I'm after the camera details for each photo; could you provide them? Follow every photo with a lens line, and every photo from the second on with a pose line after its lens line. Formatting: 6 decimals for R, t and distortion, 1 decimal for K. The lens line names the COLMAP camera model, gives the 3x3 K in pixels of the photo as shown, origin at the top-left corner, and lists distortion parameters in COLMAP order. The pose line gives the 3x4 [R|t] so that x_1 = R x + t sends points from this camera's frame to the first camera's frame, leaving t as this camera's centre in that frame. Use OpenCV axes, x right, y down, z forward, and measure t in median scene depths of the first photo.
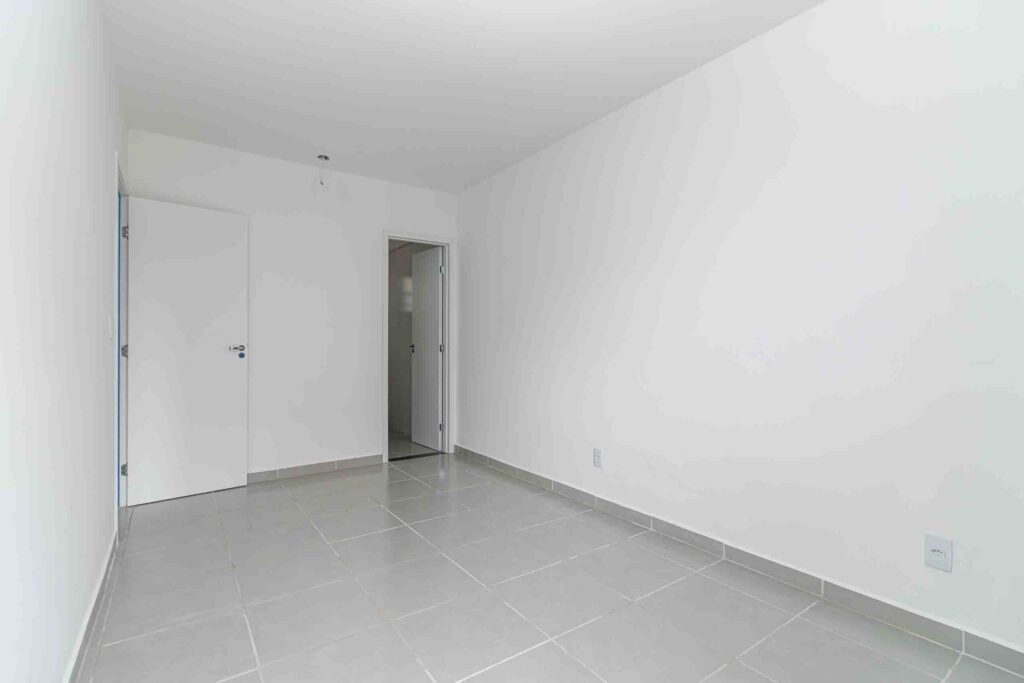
lens RADIAL K [[487.4, 0, 516.1], [0, 487.4, 345.3], [0, 0, 1]] dist [0.001678, 0.000030]
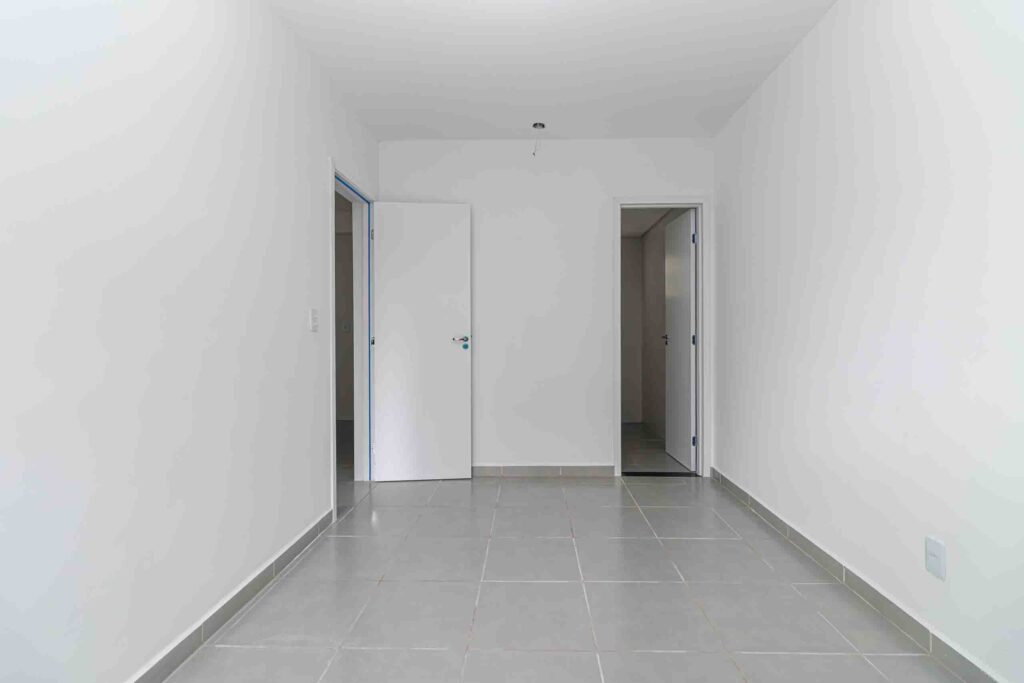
lens RADIAL K [[483.2, 0, 512.4], [0, 483.2, 335.8], [0, 0, 1]] dist [0.012754, -0.000307]
pose [[0.799054, 0.001750, -0.601256, 0.085787], [0.001053, 0.999990, 0.004310, -0.004335], [0.601258, -0.004077, 0.799045, 0.227689]]
